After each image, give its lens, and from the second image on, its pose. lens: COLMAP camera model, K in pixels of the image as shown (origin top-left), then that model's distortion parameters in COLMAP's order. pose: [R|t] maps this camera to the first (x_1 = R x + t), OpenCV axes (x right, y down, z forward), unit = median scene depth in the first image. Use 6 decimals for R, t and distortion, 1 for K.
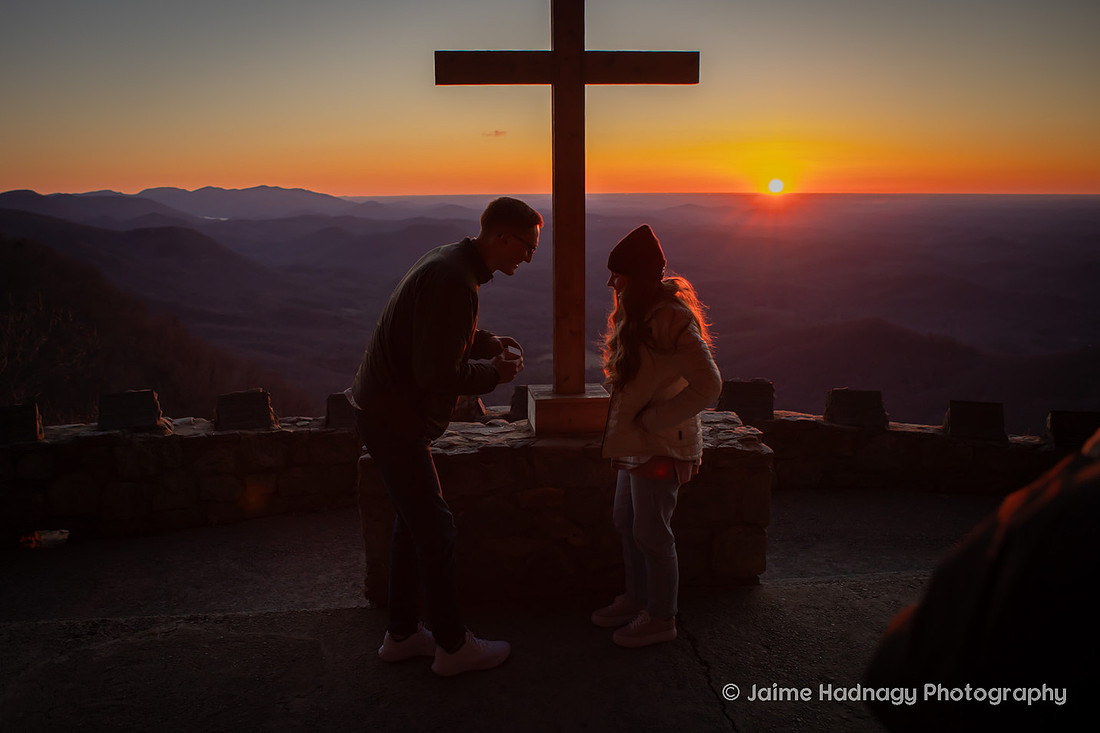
lens RADIAL K [[892.9, 0, 518.0], [0, 892.9, 346.5], [0, 0, 1]] dist [-0.105856, 0.078675]
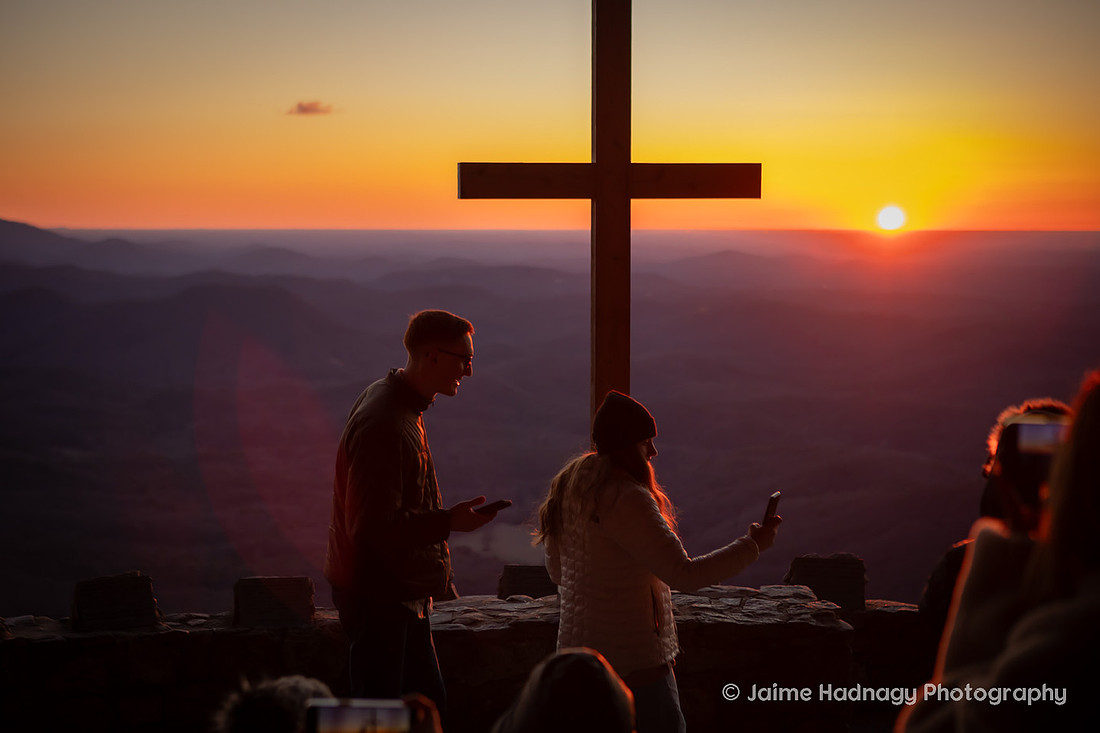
lens RADIAL K [[1715.7, 0, 547.4], [0, 1715.7, 364.6], [0, 0, 1]] dist [0.082243, -0.061701]
pose [[0.996496, 0.004848, 0.083498, -0.102626], [0.002760, 0.995869, -0.090762, 0.011921], [-0.083593, 0.090674, 0.992366, -0.458639]]
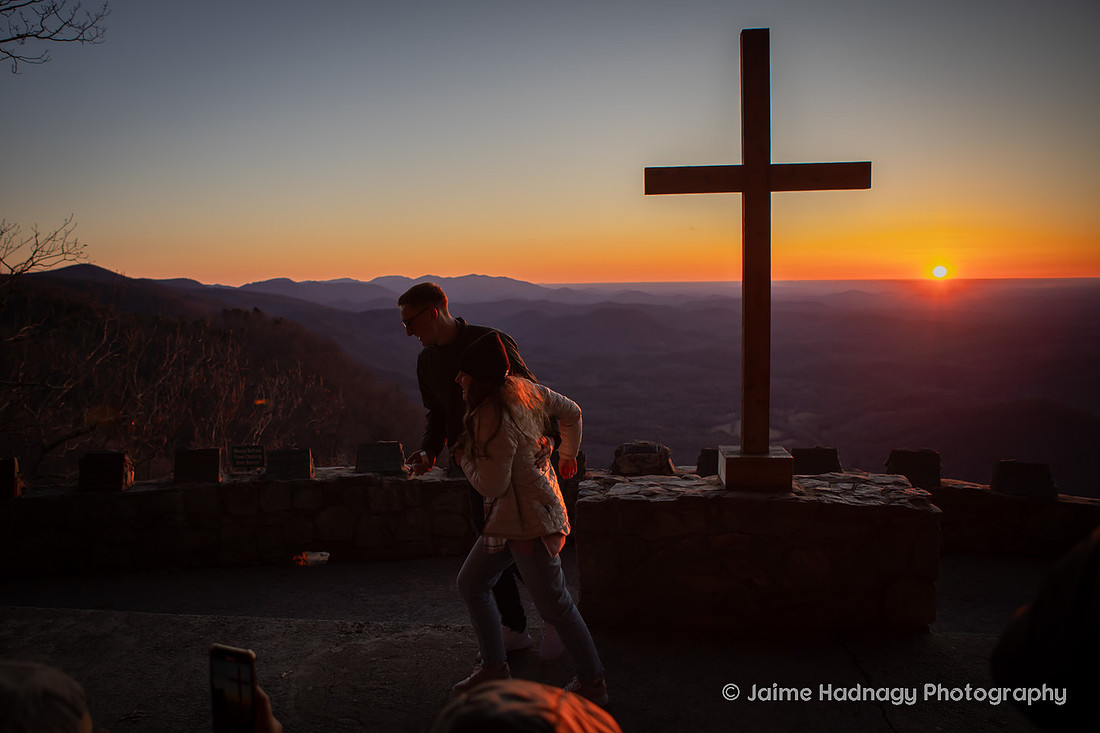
lens RADIAL K [[790.8, 0, 529.8], [0, 790.8, 350.9], [0, 0, 1]] dist [-0.108985, 0.086008]
pose [[0.978931, 0.011425, -0.203870, -0.017862], [-0.028115, 0.996466, -0.079158, 0.006239], [0.202245, 0.083222, 0.975792, -0.050601]]
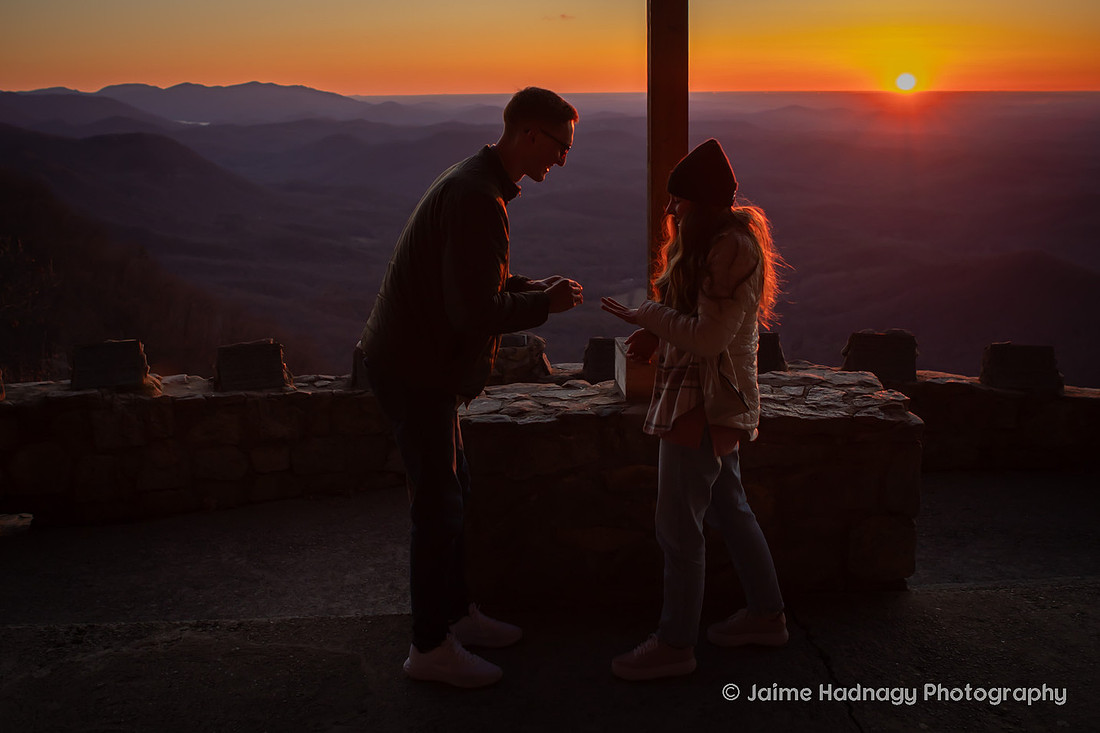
lens RADIAL K [[1138.8, 0, 537.6], [0, 1138.8, 235.8], [0, 0, 1]] dist [-0.105141, 0.078000]
pose [[0.999459, 0.002929, -0.032773, -0.019742], [-0.004383, 0.999005, -0.044376, -0.002030], [0.032610, 0.044495, 0.998477, -0.023352]]
